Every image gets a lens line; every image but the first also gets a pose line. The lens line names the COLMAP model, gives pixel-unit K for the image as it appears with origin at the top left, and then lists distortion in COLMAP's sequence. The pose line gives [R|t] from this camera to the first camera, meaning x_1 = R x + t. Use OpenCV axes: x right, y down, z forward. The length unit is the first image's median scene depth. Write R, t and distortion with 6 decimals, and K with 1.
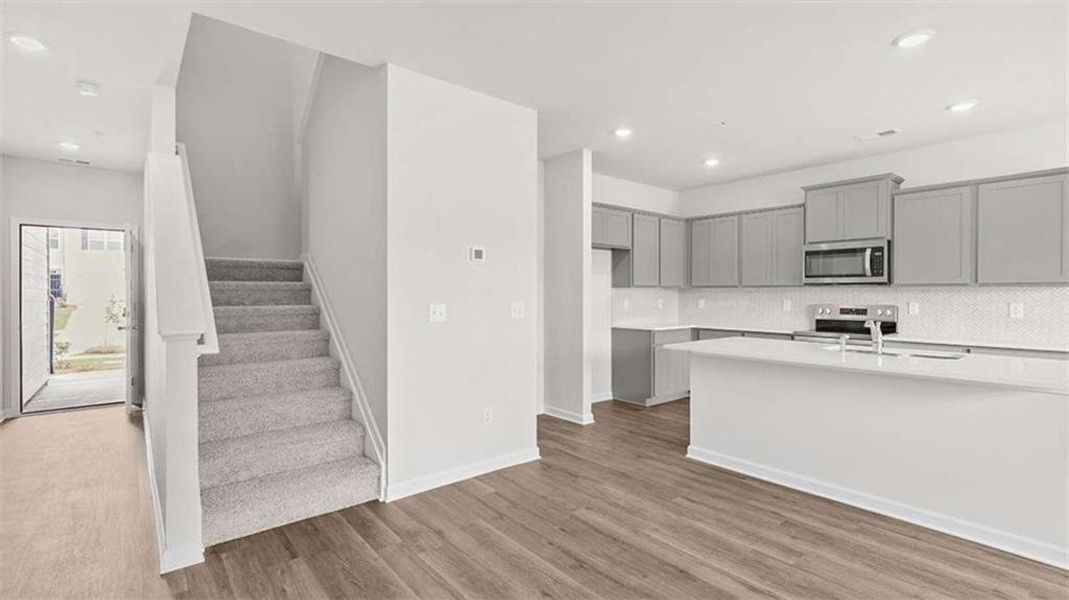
lens RADIAL K [[487.6, 0, 532.4], [0, 487.6, 296.0], [0, 0, 1]] dist [0.003398, -0.002089]
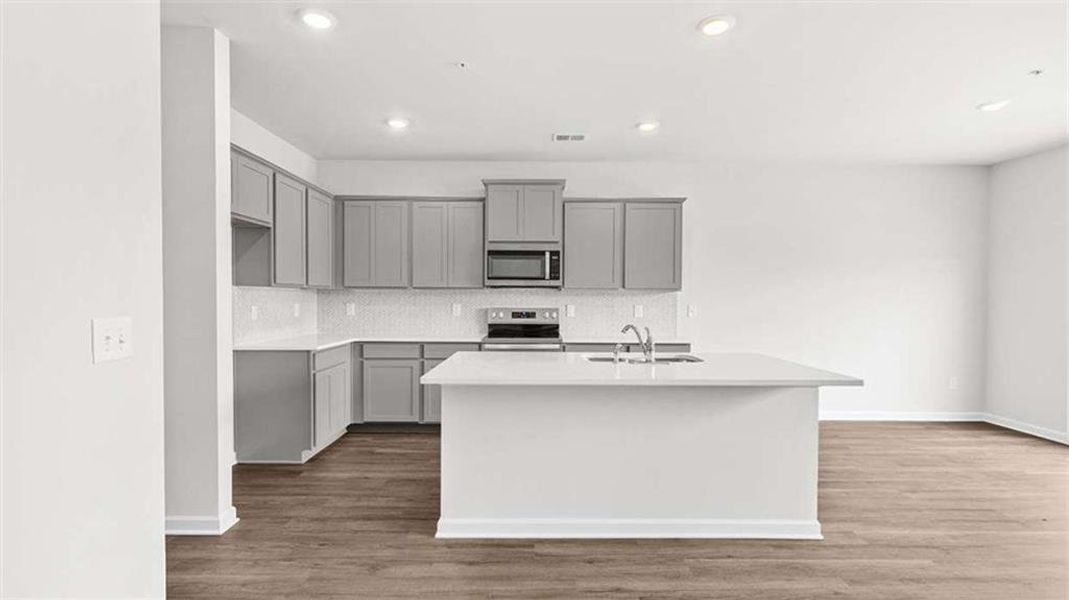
lens RADIAL K [[487.6, 0, 539.9], [0, 487.6, 304.7], [0, 0, 1]] dist [0.003398, -0.002089]
pose [[0.630059, -0.008426, 0.776501, -0.095032], [-0.000398, 0.999937, 0.011173, -0.000031], [-0.776547, -0.007349, 0.630016, 0.385803]]
